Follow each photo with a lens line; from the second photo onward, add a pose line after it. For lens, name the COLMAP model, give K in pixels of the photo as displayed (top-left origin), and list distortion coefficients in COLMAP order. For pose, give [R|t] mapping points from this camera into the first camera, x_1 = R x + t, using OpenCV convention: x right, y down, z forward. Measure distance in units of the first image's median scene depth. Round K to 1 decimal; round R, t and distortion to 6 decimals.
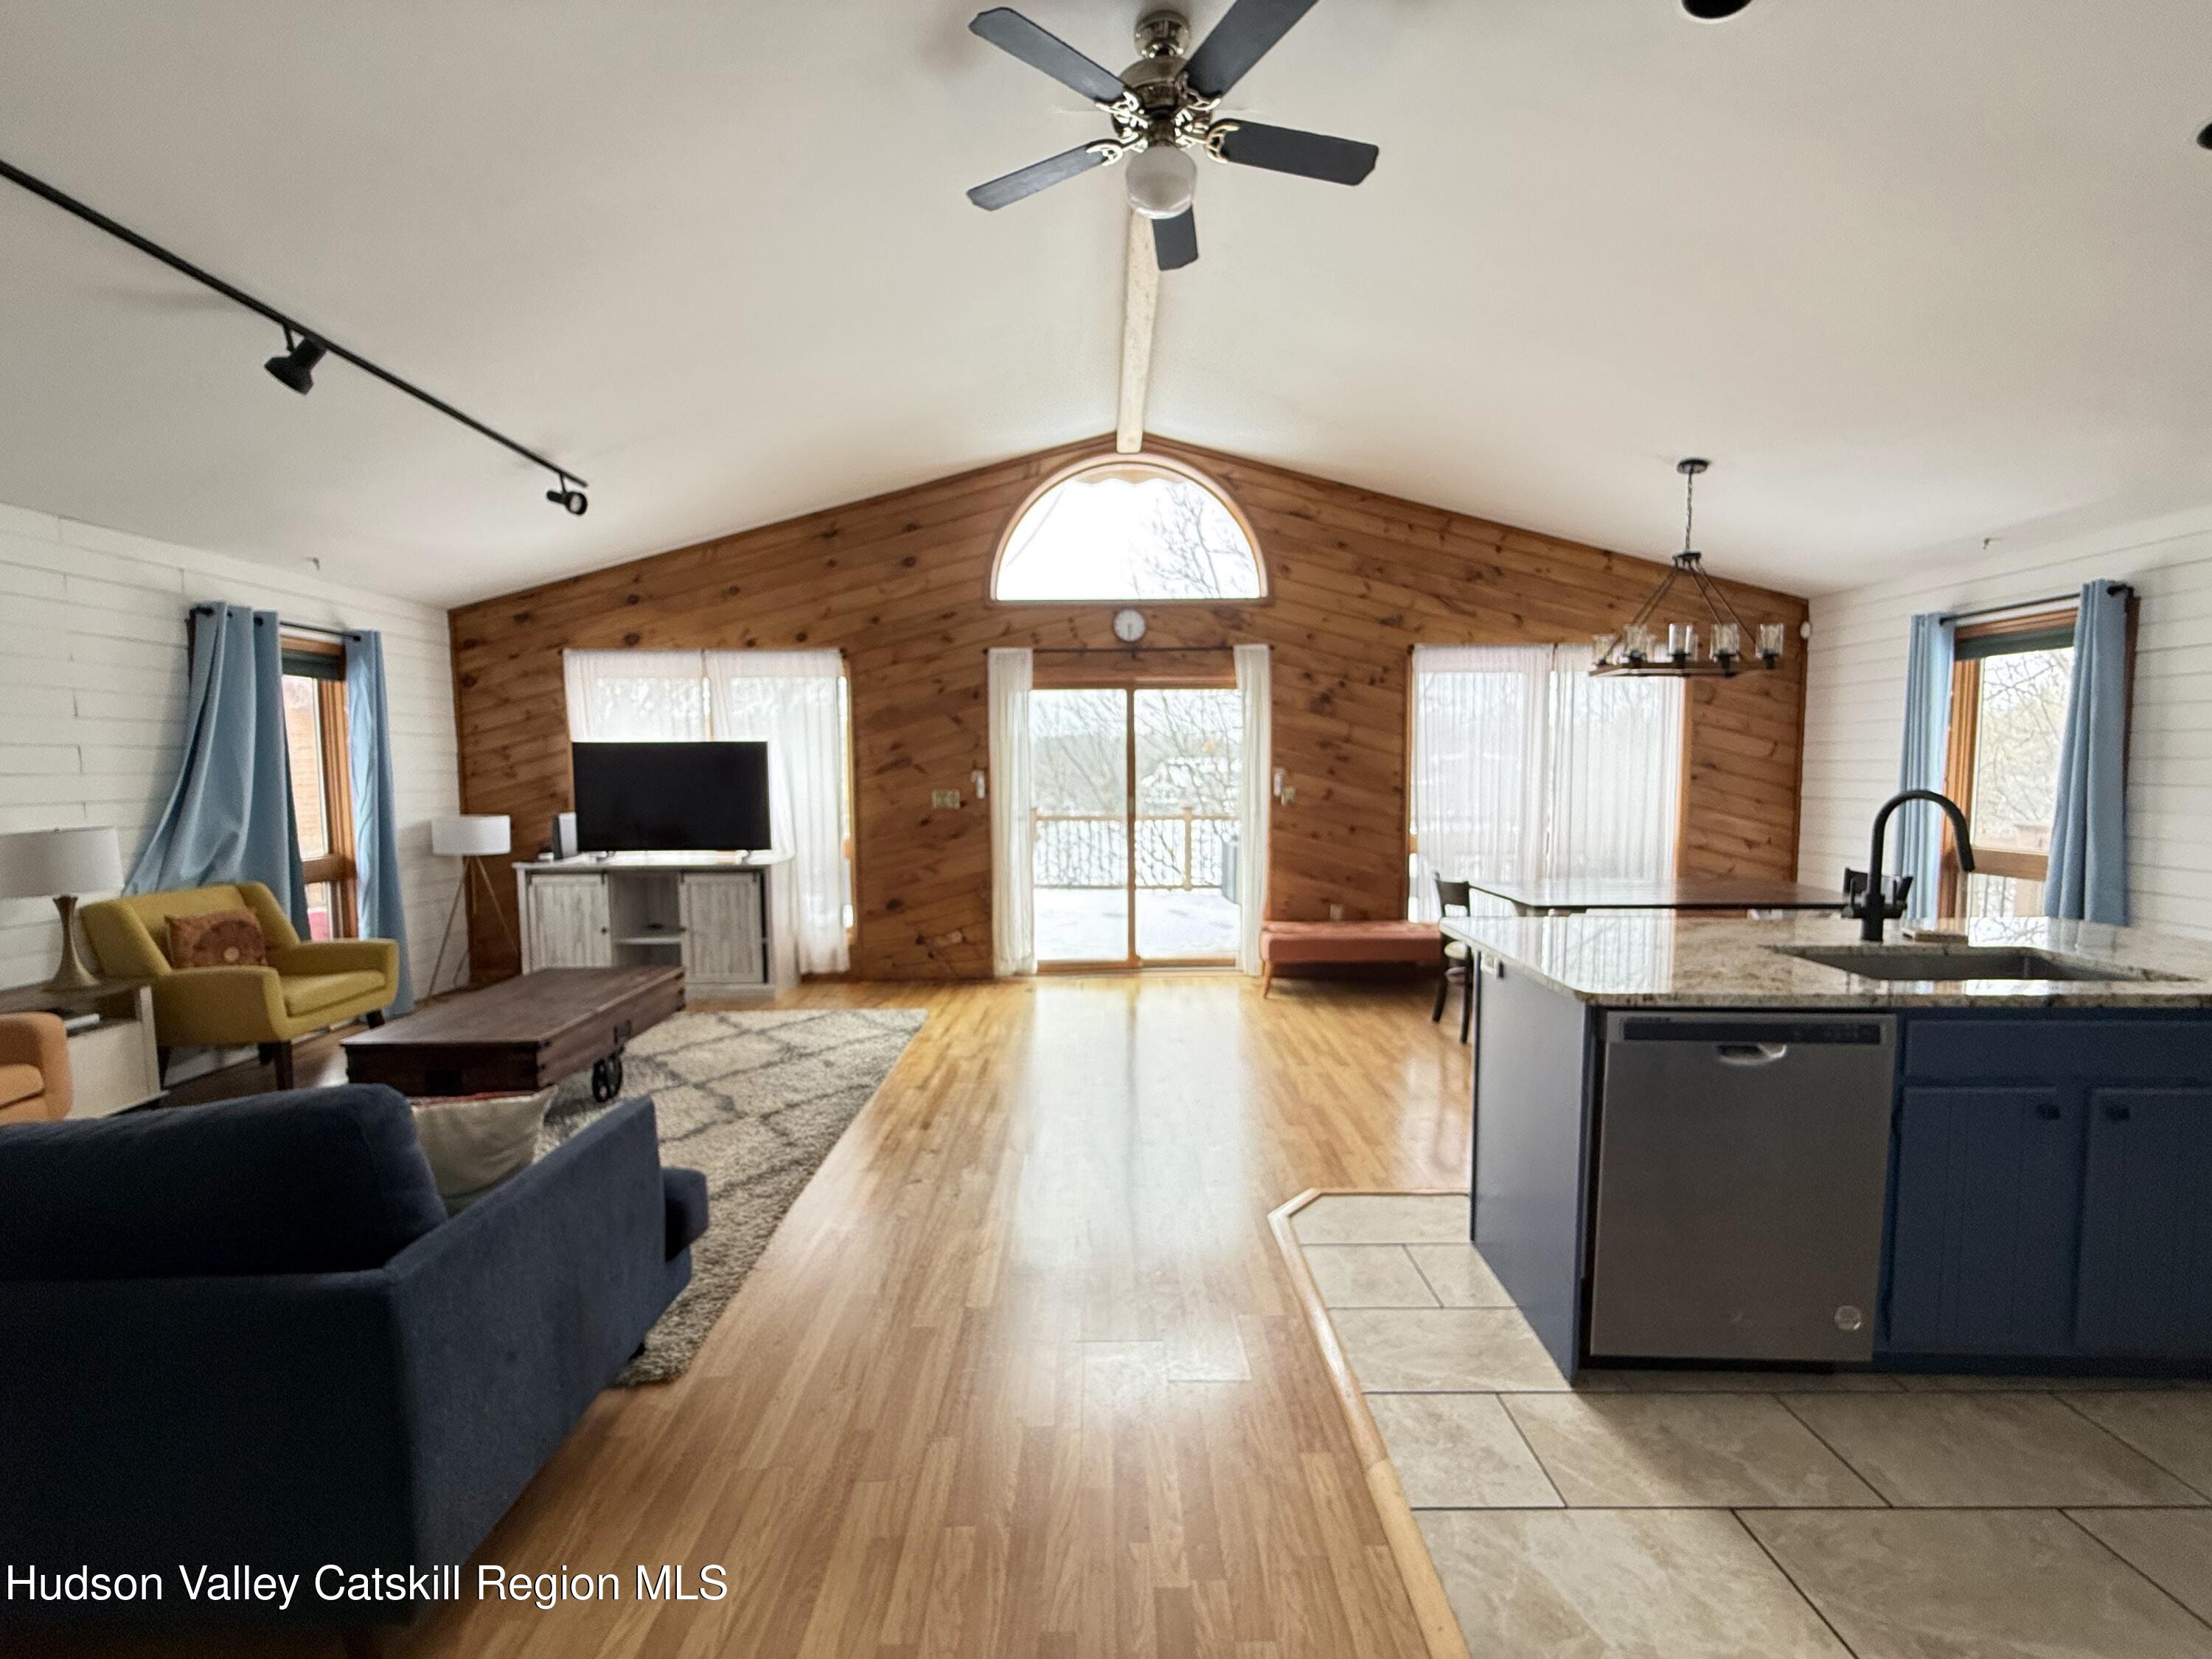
lens RADIAL K [[893.4, 0, 1101.2], [0, 893.4, 832.2], [0, 0, 1]] dist [0.003765, -0.000518]
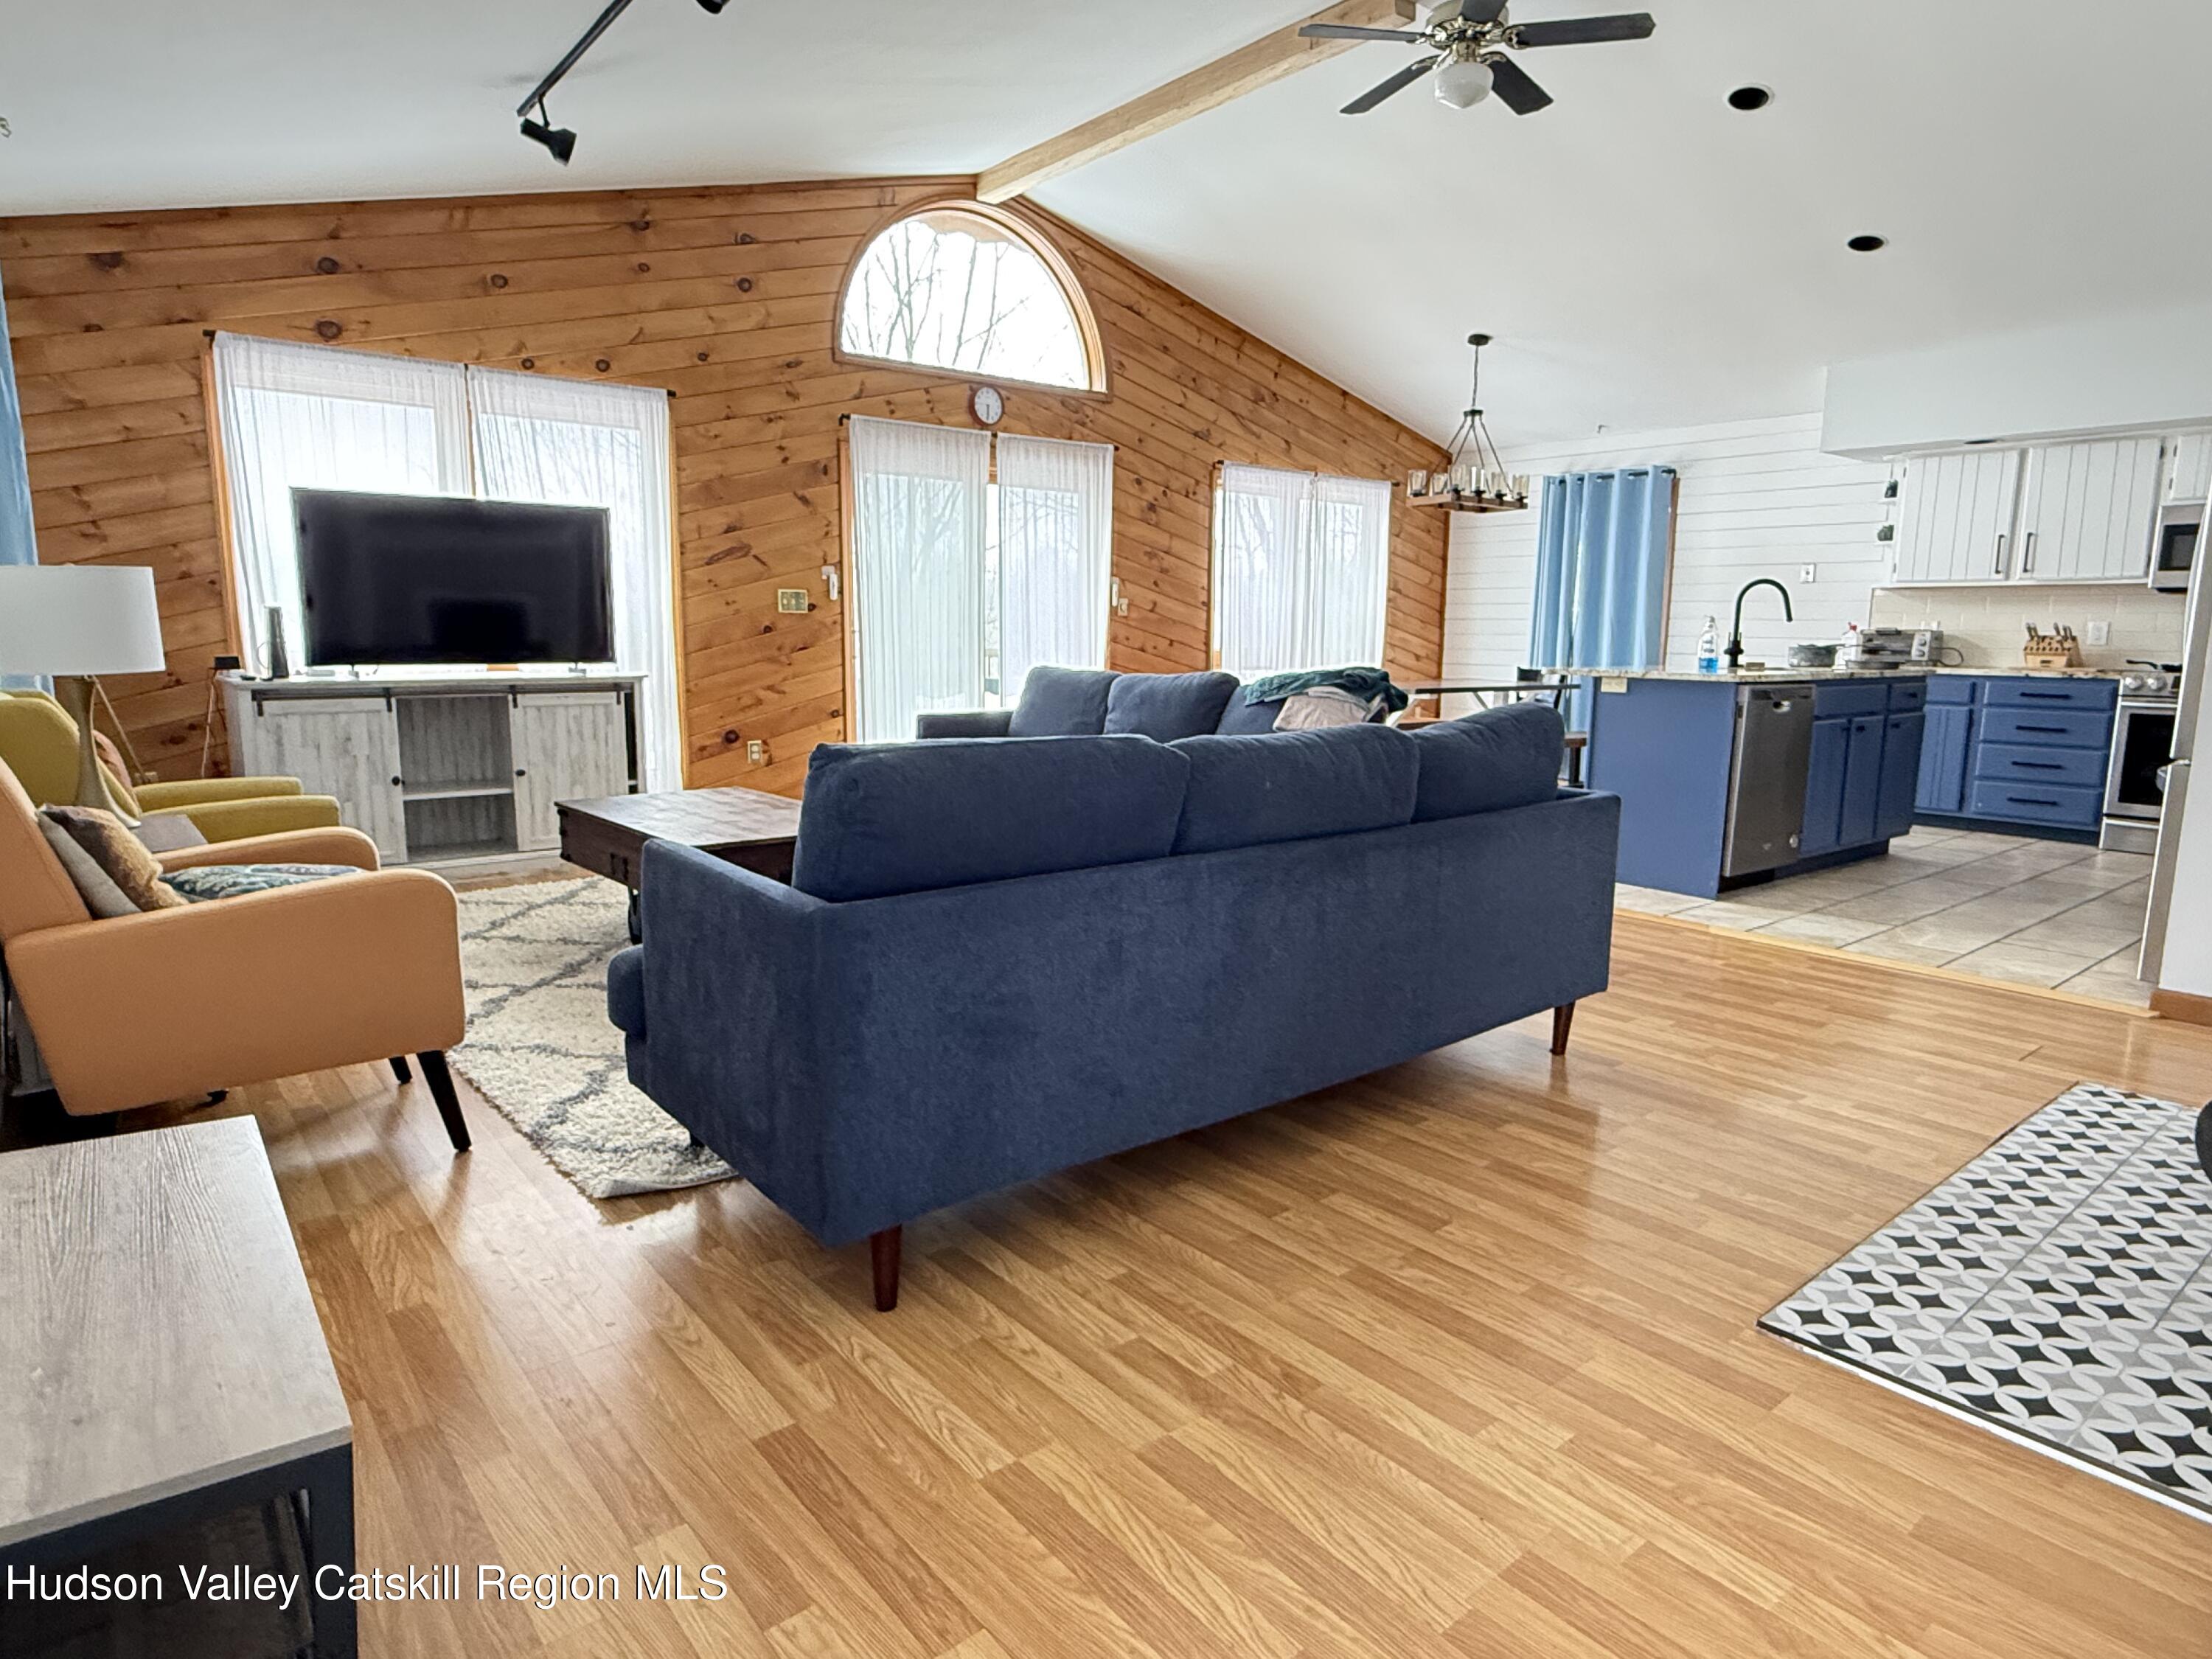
lens RADIAL K [[1270.5, 0, 1107.3], [0, 1270.5, 836.9], [0, 0, 1]] dist [-0.004069, 0.001318]
pose [[0.772299, -0.088082, 0.629123, -0.699719], [0.030116, 0.994304, 0.102239, 0.066576], [-0.634544, -0.060013, 0.770553, -0.065216]]
